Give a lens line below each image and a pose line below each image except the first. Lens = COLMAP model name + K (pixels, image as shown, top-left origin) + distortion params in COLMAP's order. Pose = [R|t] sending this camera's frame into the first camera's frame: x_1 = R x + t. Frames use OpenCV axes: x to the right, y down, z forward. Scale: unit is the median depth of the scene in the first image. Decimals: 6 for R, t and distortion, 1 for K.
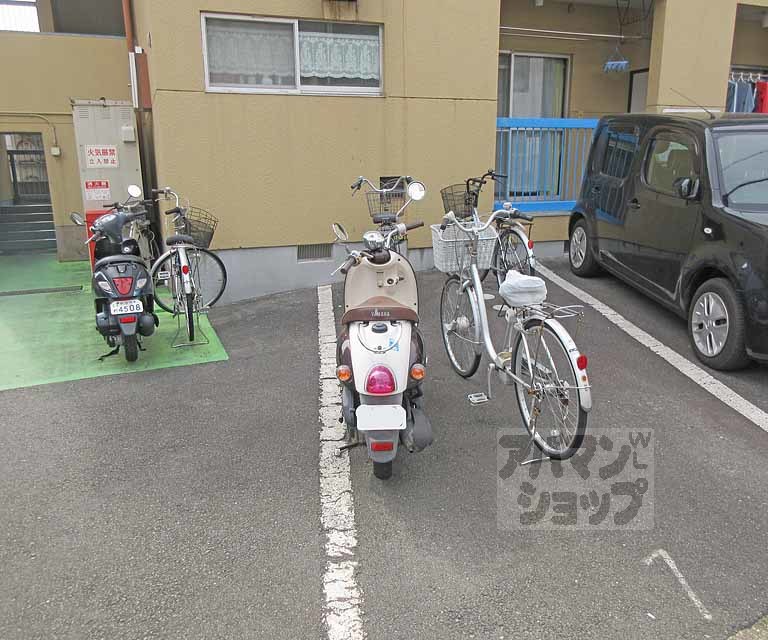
lens RADIAL K [[652.1, 0, 381.8], [0, 652.1, 317.2], [0, 0, 1]] dist [-0.002218, 0.007254]
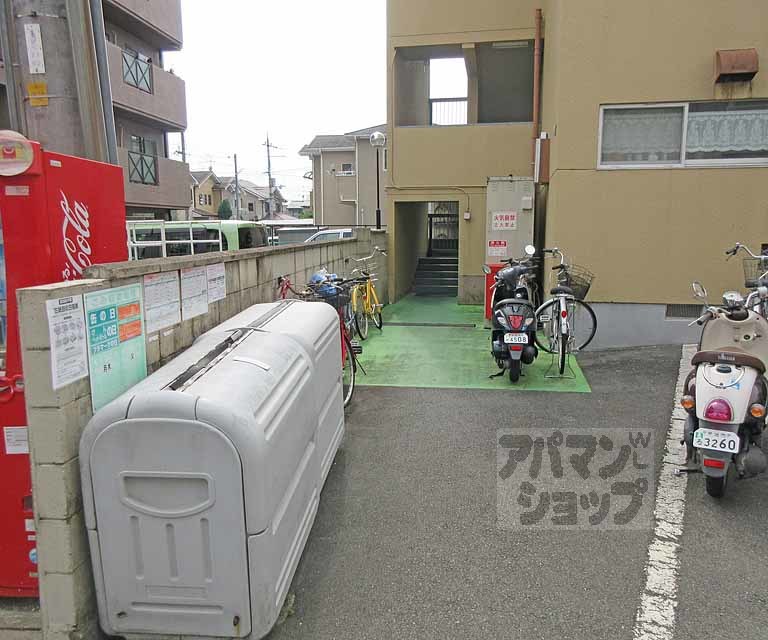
lens RADIAL K [[652.1, 0, 381.8], [0, 652.1, 317.2], [0, 0, 1]] dist [-0.002218, 0.007254]
pose [[0.848894, 0.085651, -0.521578, 0.048188], [-0.131597, 0.989959, -0.051614, 0.040344], [0.511919, 0.112453, 0.851641, -0.218611]]
